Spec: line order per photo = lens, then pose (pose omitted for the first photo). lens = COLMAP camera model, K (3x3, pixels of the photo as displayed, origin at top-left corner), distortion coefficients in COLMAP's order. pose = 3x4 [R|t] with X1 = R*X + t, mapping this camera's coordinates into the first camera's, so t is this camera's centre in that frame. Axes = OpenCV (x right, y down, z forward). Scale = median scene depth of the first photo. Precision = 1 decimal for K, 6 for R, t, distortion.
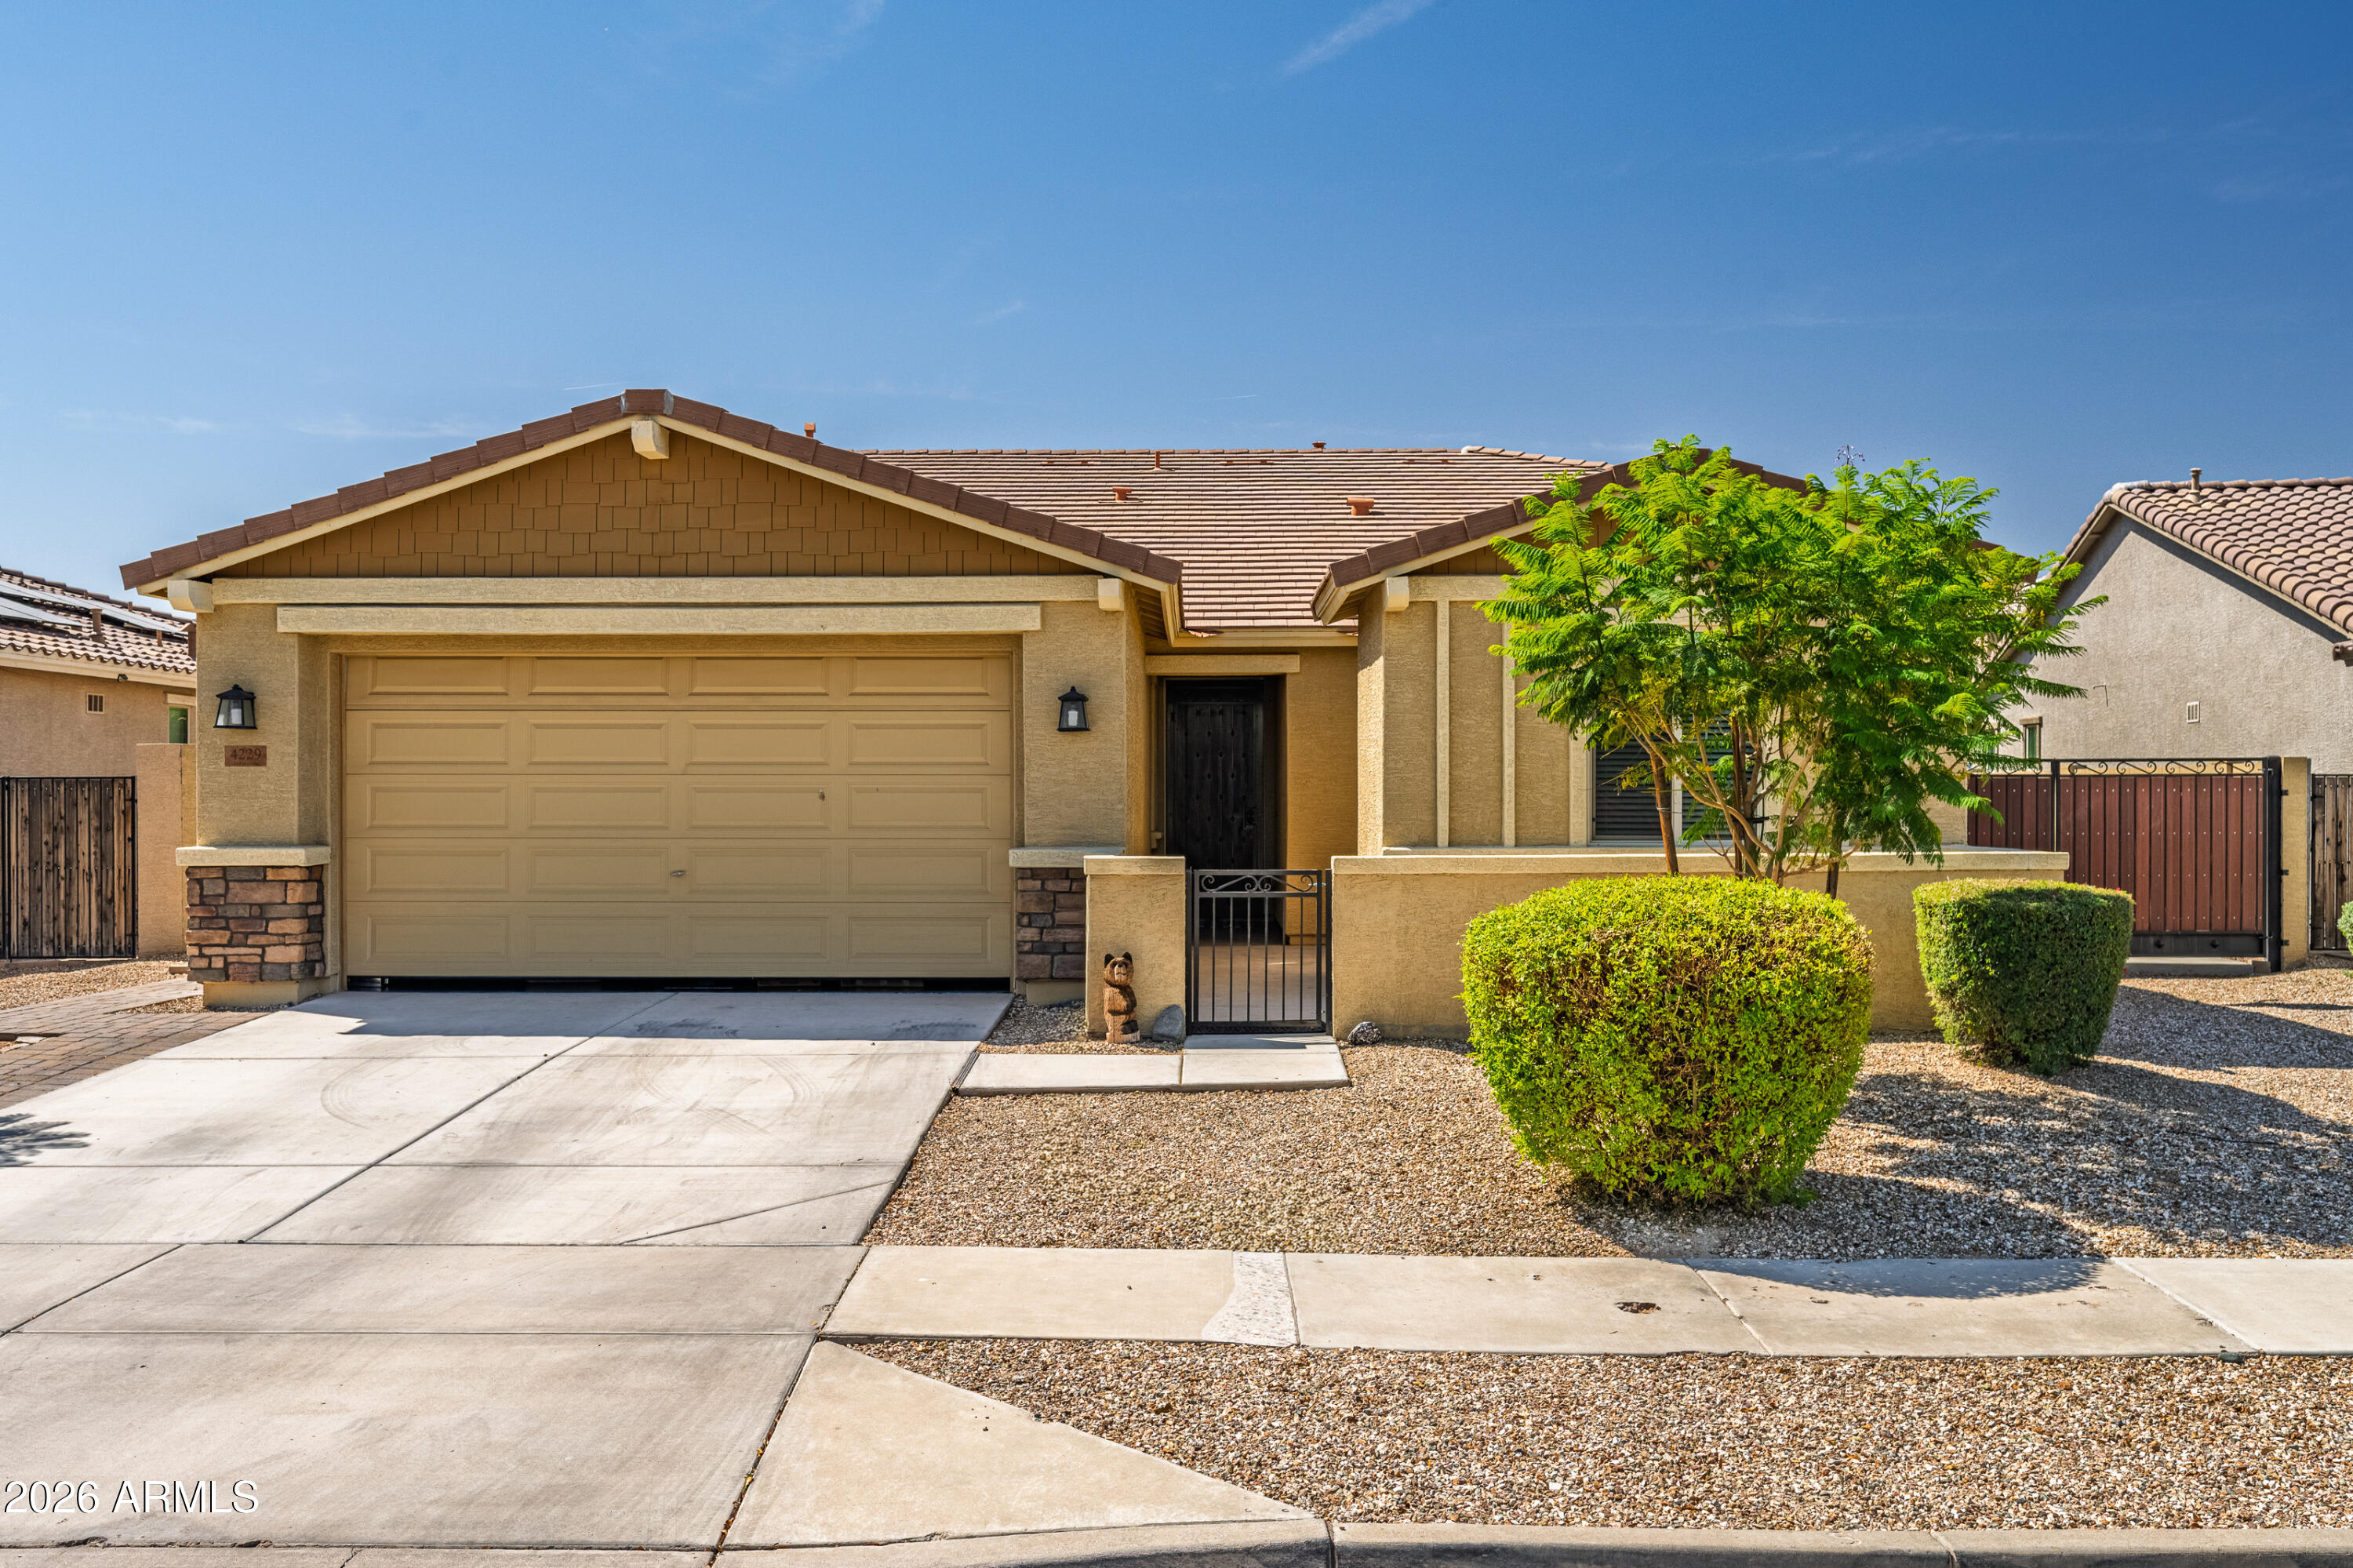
lens RADIAL K [[1842.3, 0, 1176.5], [0, 1842.3, 784.0], [0, 0, 1]] dist [-0.001159, -0.000207]
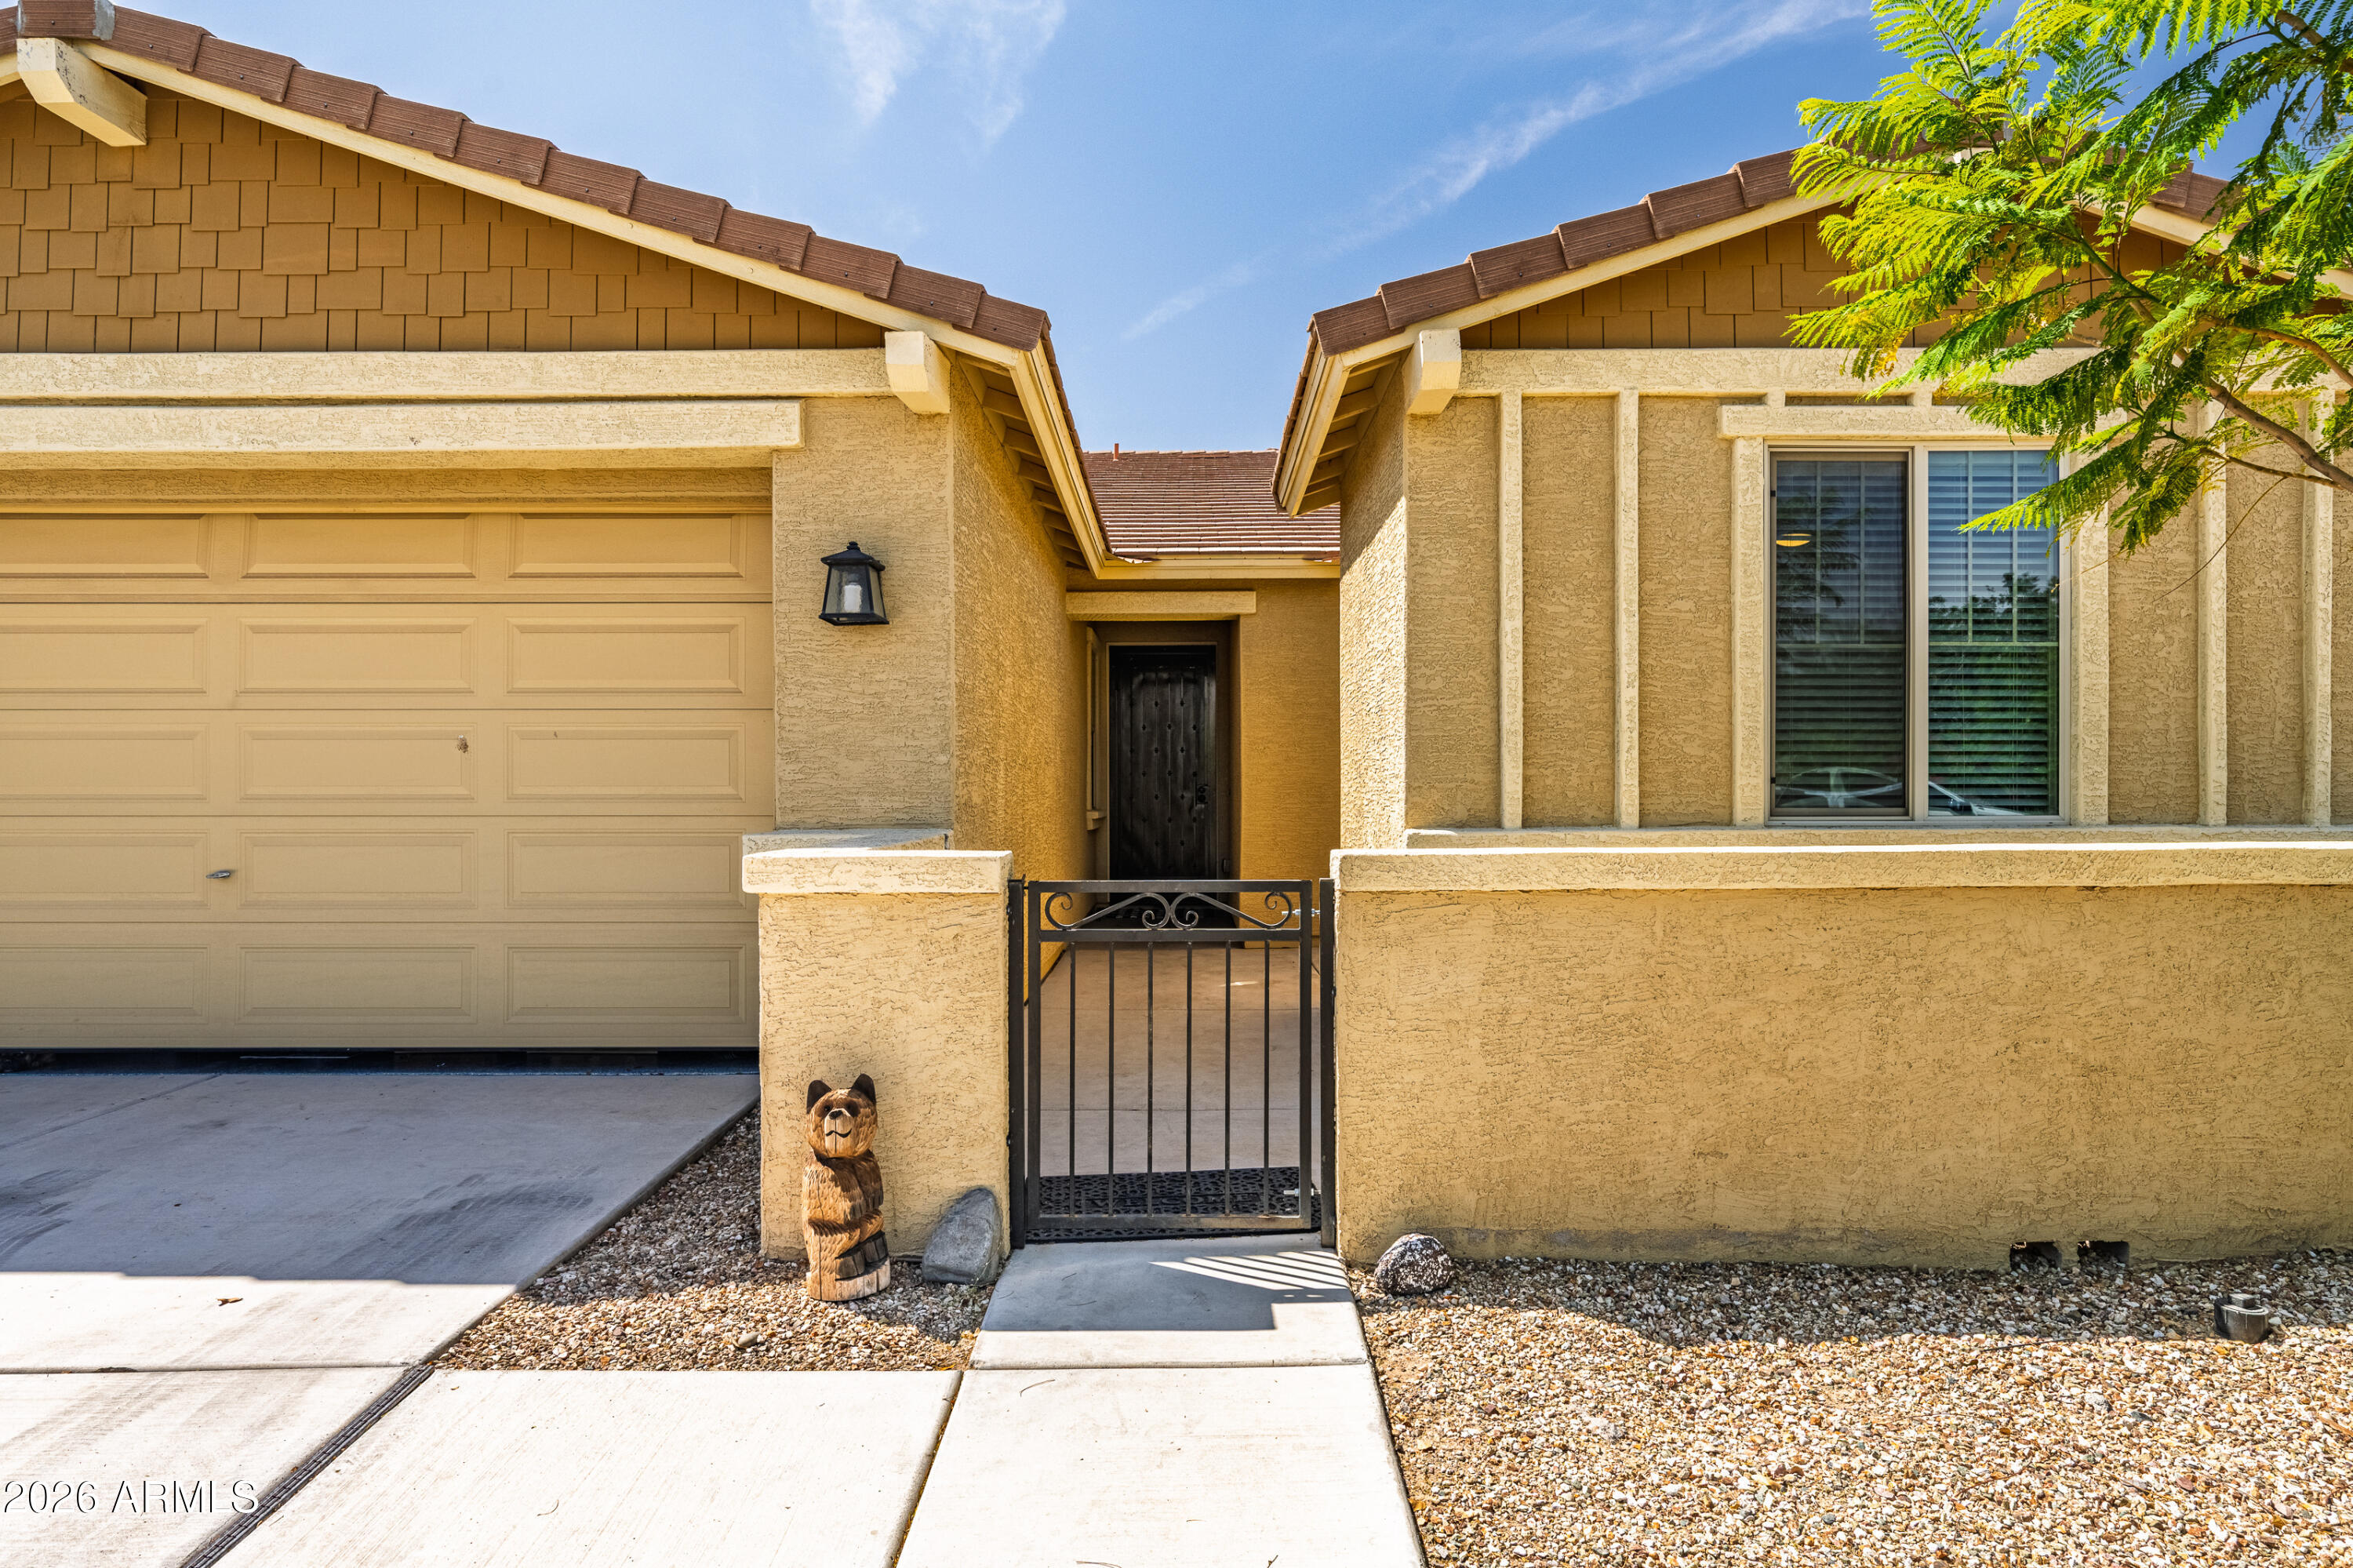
lens RADIAL K [[1315.1, 0, 1176.5], [0, 1315.1, 784.0], [0, 0, 1]] dist [0.001844, 0.000353]
pose [[0.999958, -0.001517, 0.009086, 0.037592], [0.001501, 0.999997, 0.001747, 0.019587], [-0.009088, -0.001733, 0.999957, 0.594235]]
